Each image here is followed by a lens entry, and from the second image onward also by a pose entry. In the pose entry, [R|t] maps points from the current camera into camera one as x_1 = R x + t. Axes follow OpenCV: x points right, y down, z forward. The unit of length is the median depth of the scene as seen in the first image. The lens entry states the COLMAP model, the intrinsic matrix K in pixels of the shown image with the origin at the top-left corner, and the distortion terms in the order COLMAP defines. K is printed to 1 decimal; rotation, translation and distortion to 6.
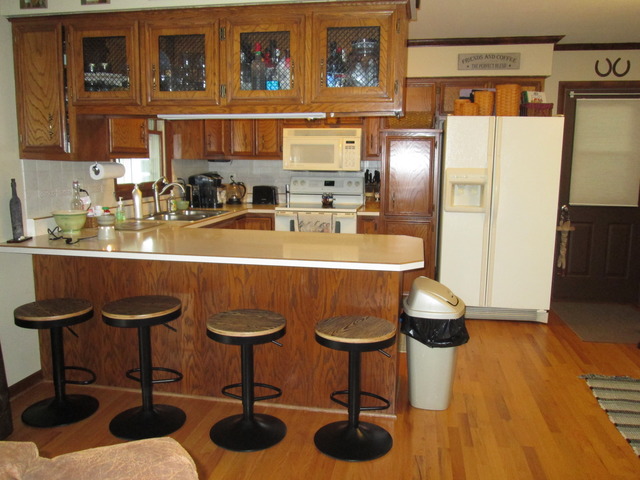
lens RADIAL K [[525.8, 0, 320.0], [0, 525.8, 240.0], [0, 0, 1]] dist [-0.031742, -0.000725]
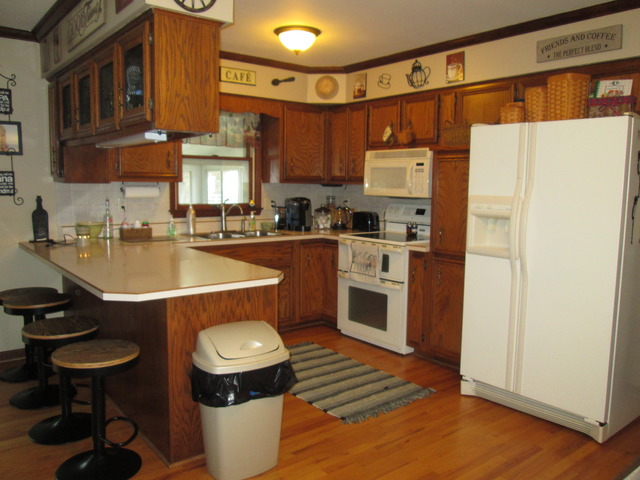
lens RADIAL K [[525.8, 0, 320.0], [0, 525.8, 240.0], [0, 0, 1]] dist [-0.031742, -0.000725]
pose [[0.759051, 0.070746, -0.647176, 0.528519], [-0.104316, 0.994451, -0.013640, -0.037290], [0.642619, 0.077864, 0.762219, 0.270048]]
